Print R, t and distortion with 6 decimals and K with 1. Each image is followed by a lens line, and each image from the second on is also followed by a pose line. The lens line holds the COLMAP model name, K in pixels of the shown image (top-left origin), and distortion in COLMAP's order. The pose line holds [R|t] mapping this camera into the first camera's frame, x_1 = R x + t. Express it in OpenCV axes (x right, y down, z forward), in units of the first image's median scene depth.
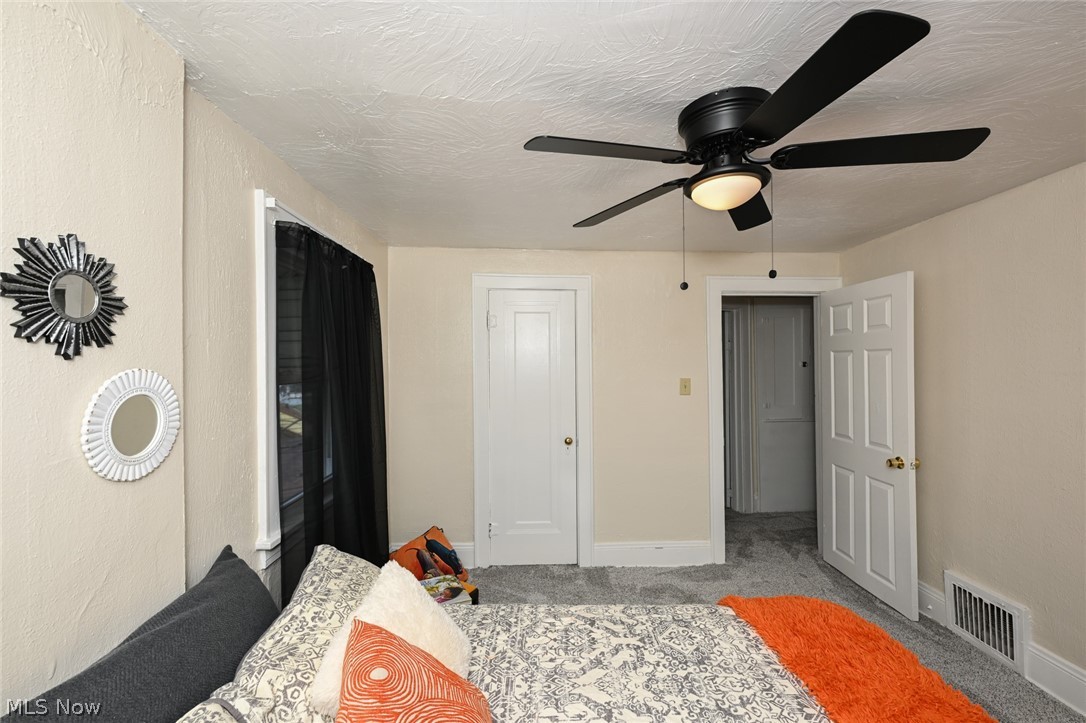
lens RADIAL K [[438.6, 0, 545.9], [0, 438.6, 362.6], [0, 0, 1]] dist [-0.002758, -0.000262]
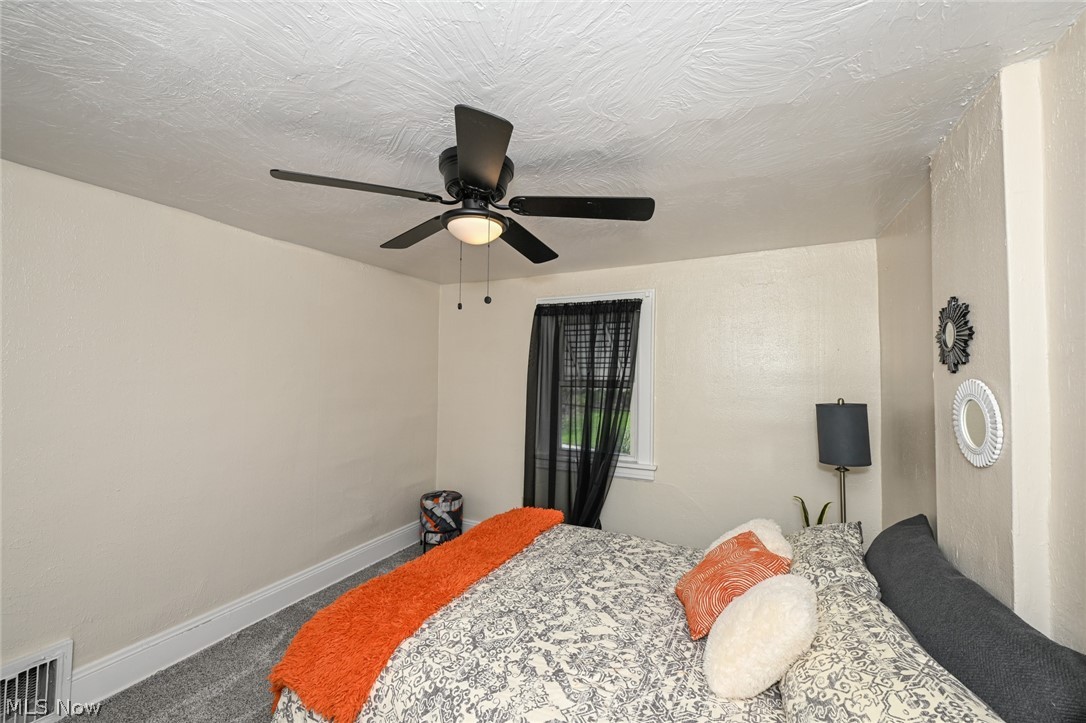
lens RADIAL K [[434.1, 0, 539.3], [0, 434.1, 365.4], [0, 0, 1]] dist [-0.000341, 0.000005]
pose [[-0.875209, 0.006136, 0.483707, -0.317438], [-0.006446, 0.999683, -0.024344, 0.008185], [-0.483703, -0.024424, -0.874892, 2.010790]]
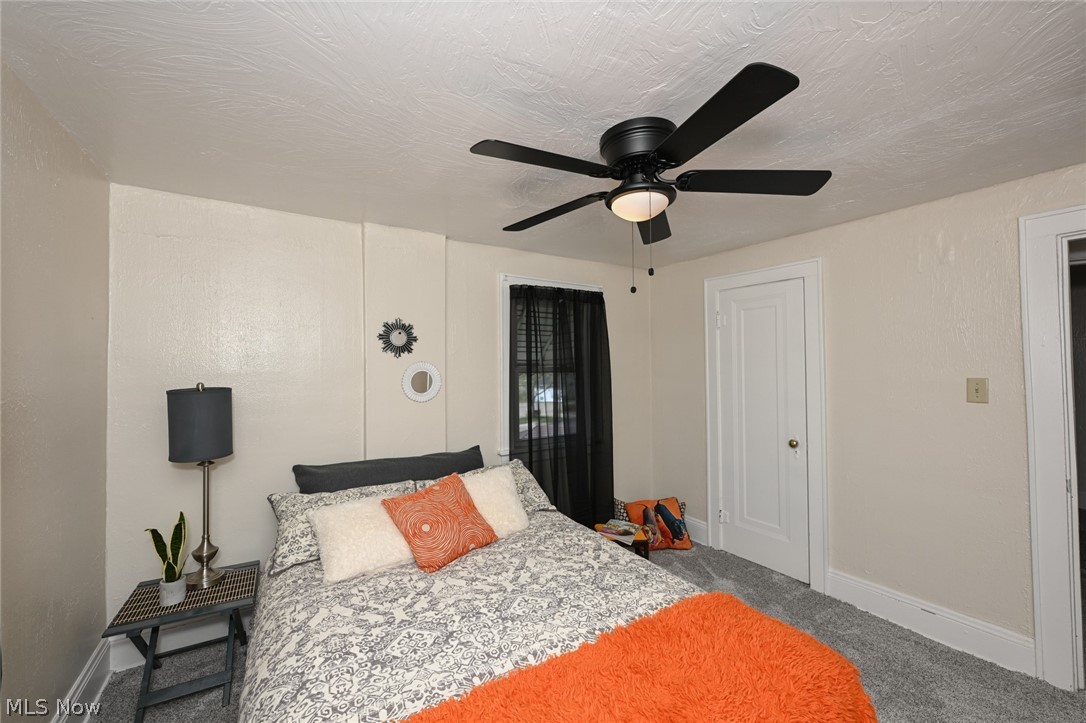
lens RADIAL K [[430.9, 0, 543.0], [0, 430.9, 361.5], [0, 0, 1]] dist [-0.000114, -0.000318]
pose [[0.506841, -0.015062, -0.861908, 1.314602], [0.003839, 0.999877, -0.015216, 0.043265], [0.862031, 0.004403, 0.506837, 0.210574]]
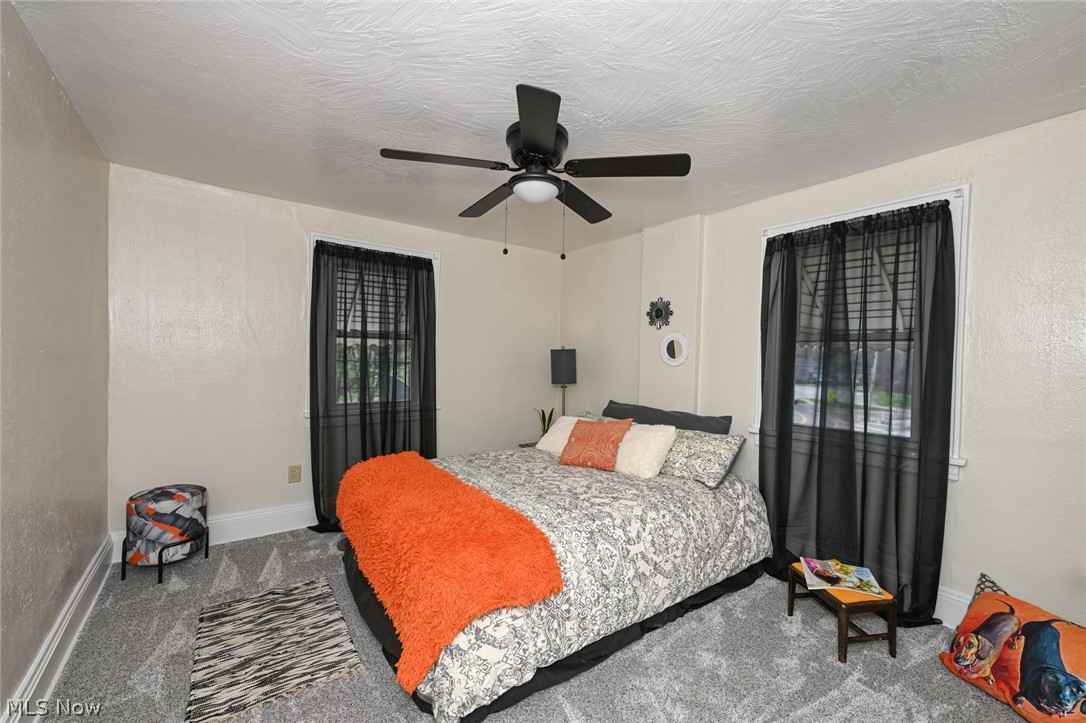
lens RADIAL K [[438.6, 0, 545.9], [0, 438.6, 362.6], [0, 0, 1]] dist [-0.002758, -0.000262]
pose [[-0.821045, -0.005256, -0.570840, 1.246697], [-0.019829, 0.999617, 0.019316, 0.146594], [0.570520, 0.027179, -0.820834, 2.295083]]
